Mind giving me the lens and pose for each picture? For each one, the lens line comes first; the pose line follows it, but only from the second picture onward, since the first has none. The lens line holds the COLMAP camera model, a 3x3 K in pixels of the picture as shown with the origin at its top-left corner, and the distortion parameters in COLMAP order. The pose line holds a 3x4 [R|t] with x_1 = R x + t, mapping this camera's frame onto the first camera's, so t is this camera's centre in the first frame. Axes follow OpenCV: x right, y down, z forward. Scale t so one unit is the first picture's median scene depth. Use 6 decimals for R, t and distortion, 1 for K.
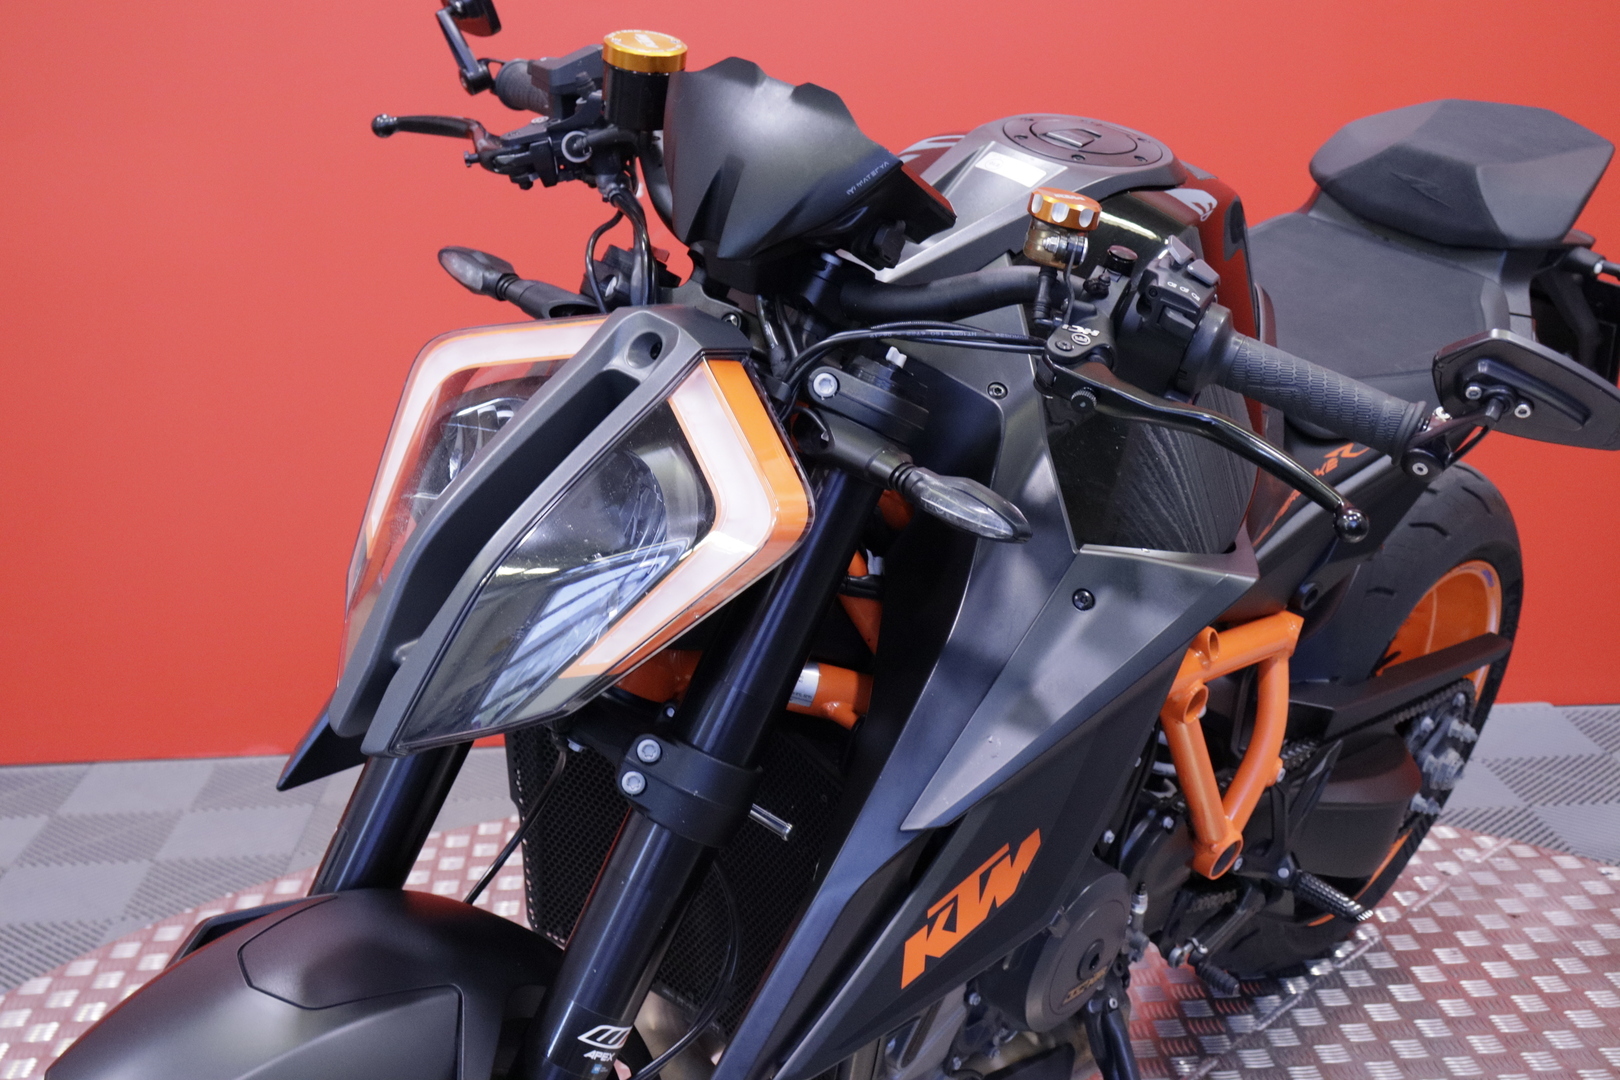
lens RADIAL K [[2120.9, 0, 804.8], [0, 2120.9, 539.8], [0, 0, 1]] dist [0.133490, 0.000000]
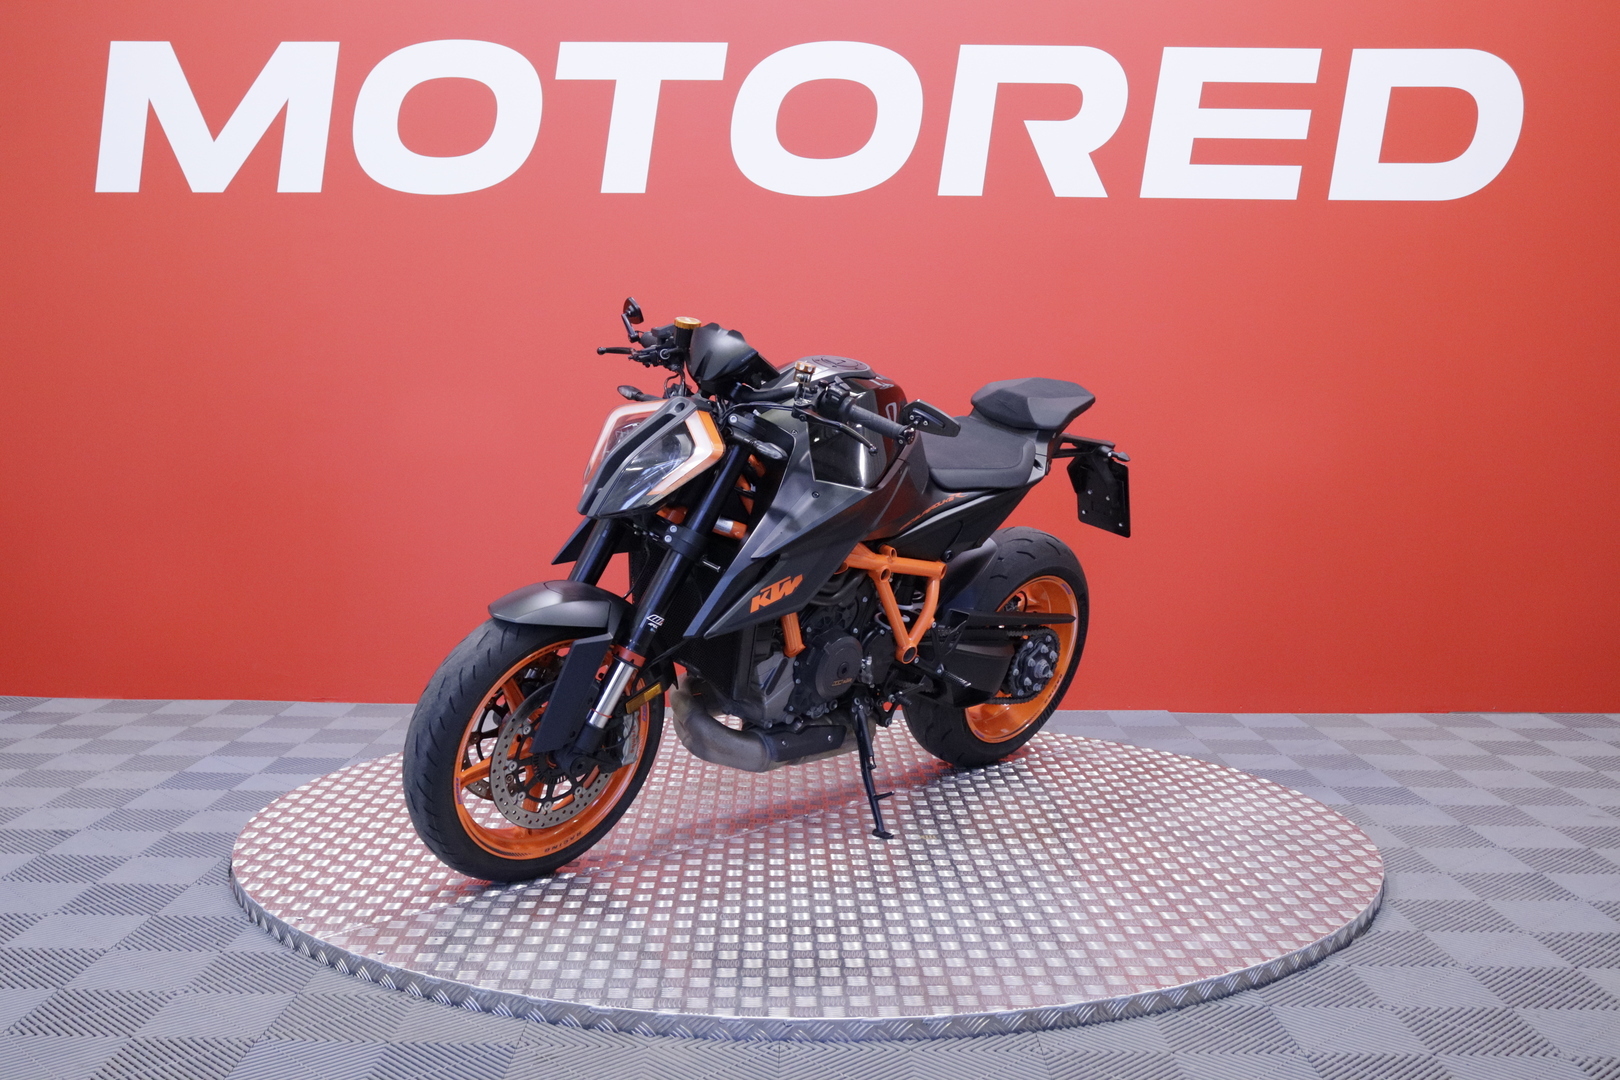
lens RADIAL K [[1745.6, 0, 815.6], [0, 1745.6, 537.8], [0, 0, 1]] dist [-0.122249, 0.000000]
pose [[0.998365, 0.039248, -0.041554, 0.237425], [-0.045416, 0.986109, -0.159772, 0.494515], [0.034706, 0.161398, 0.986279, -1.501887]]
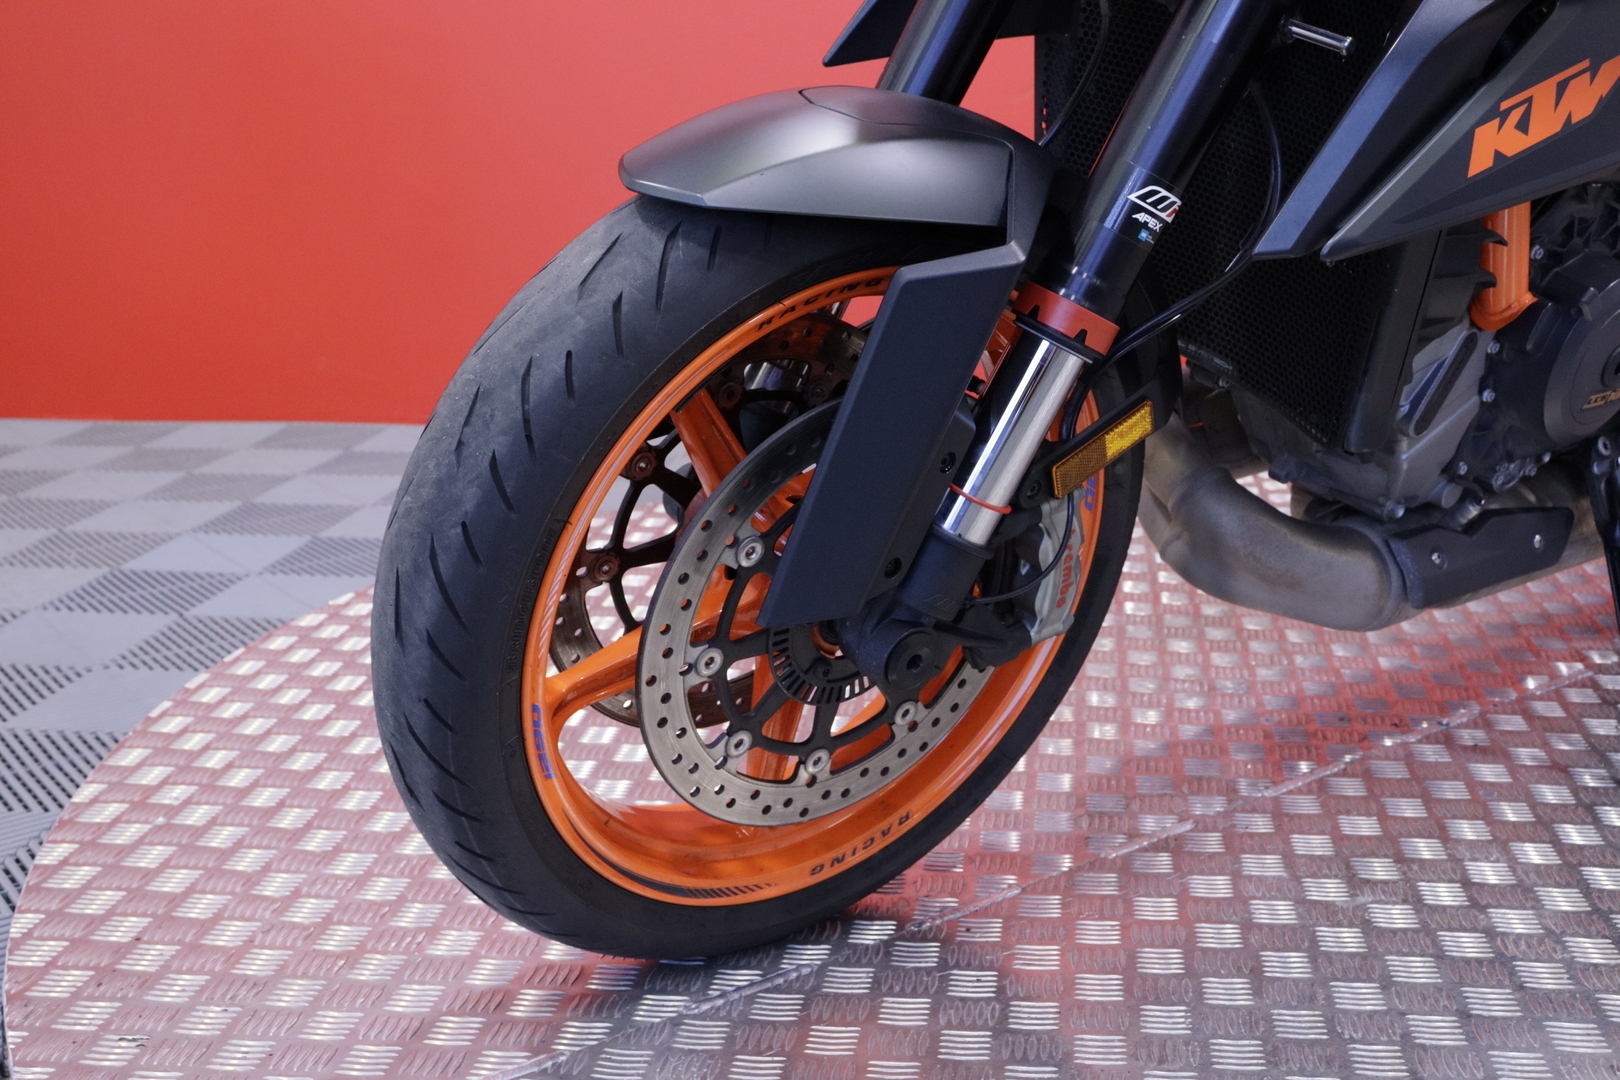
lens RADIAL K [[1909.6, 0, 799.2], [0, 1909.6, 538.4], [0, 0, 1]] dist [0.032559, 0.000000]
pose [[0.978352, 0.059284, -0.198273, -0.066456], [-0.058181, 0.998241, 0.011391, 0.371437], [0.198599, 0.000391, 0.980081, 0.094287]]
